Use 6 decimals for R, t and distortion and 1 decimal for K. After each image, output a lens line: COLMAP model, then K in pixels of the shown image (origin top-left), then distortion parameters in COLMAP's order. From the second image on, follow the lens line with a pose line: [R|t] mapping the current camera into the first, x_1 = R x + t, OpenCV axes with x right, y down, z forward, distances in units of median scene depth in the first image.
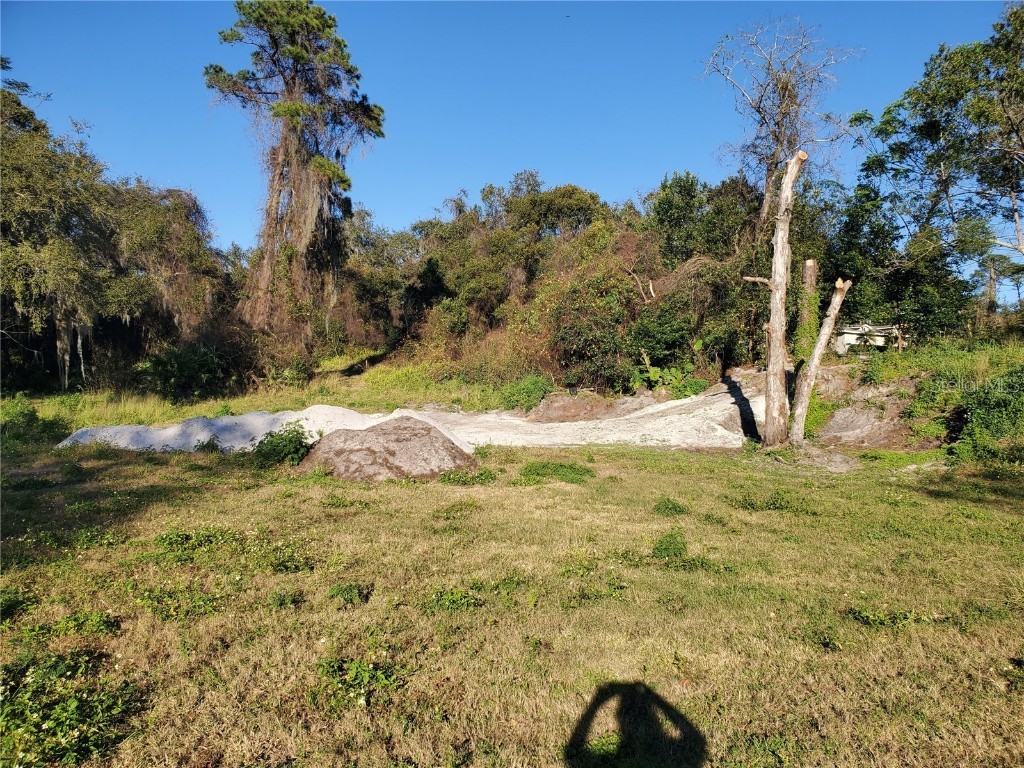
lens RADIAL K [[791.8, 0, 514.9], [0, 791.8, 388.4], [0, 0, 1]] dist [0.045657, -0.029428]
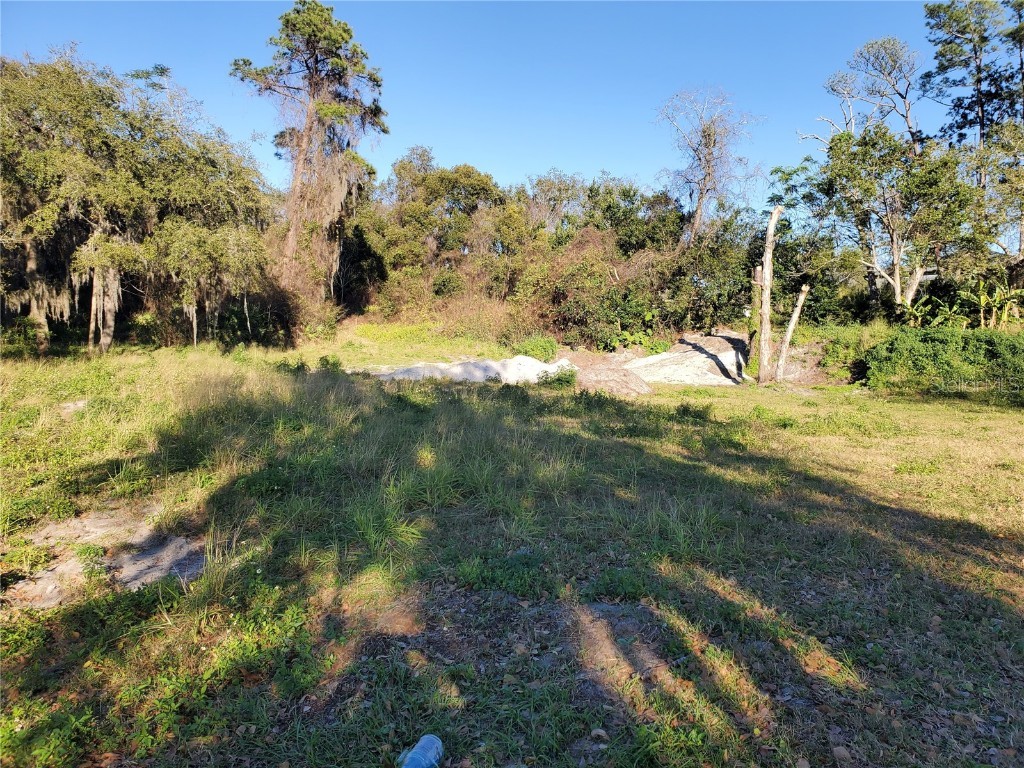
lens RADIAL K [[791.8, 0, 529.4], [0, 791.8, 368.7], [0, 0, 1]] dist [0.045657, -0.029428]
pose [[0.959134, 0.006760, 0.282871, -0.498217], [-0.015457, 0.999474, 0.028526, 0.001992], [-0.282529, -0.031732, 0.958734, -0.372786]]
